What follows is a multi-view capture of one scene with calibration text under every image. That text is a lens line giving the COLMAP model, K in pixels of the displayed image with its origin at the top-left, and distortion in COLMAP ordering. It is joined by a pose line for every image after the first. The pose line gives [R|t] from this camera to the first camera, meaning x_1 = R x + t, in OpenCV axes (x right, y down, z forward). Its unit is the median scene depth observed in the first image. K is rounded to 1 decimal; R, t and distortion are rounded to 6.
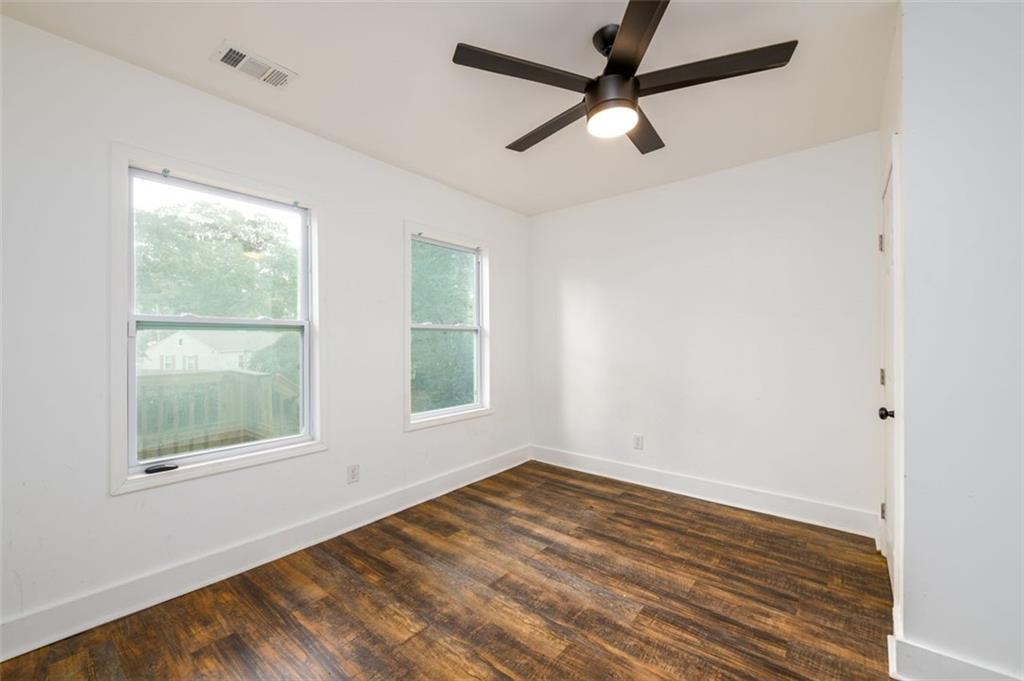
lens RADIAL K [[411.7, 0, 509.4], [0, 411.7, 340.2], [0, 0, 1]] dist [0.001997, -0.000187]
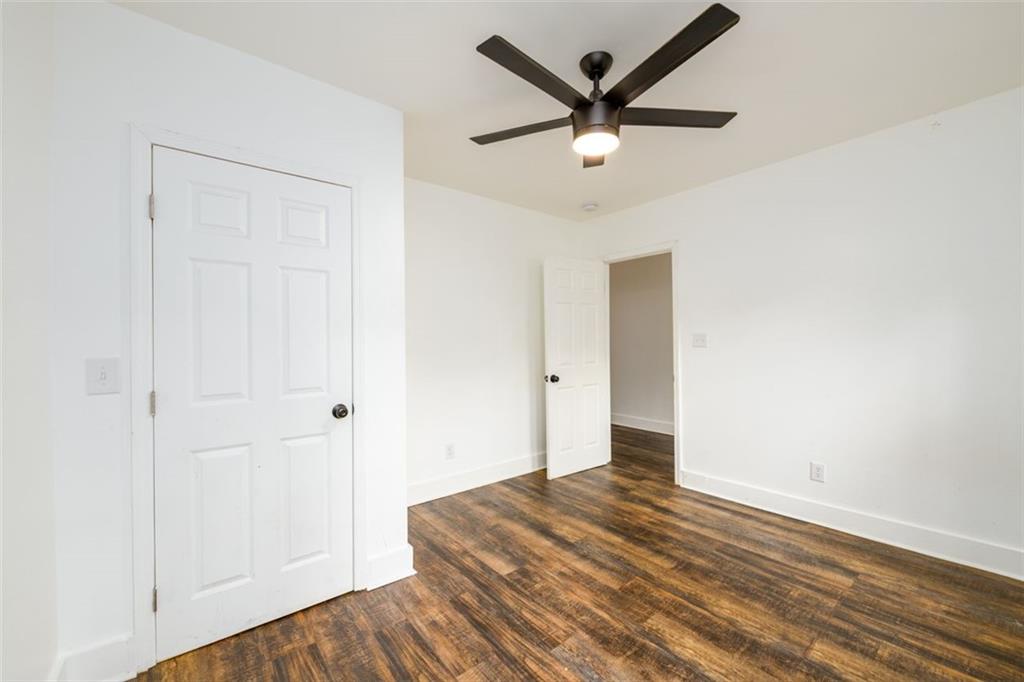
lens RADIAL K [[411.7, 0, 509.4], [0, 411.7, 340.7], [0, 0, 1]] dist [0.001997, -0.000187]
pose [[-0.977817, 0.011924, 0.209123, 0.241092], [0.013046, 0.999907, 0.003986, -0.013675], [-0.209056, 0.006626, -0.977881, 2.025001]]
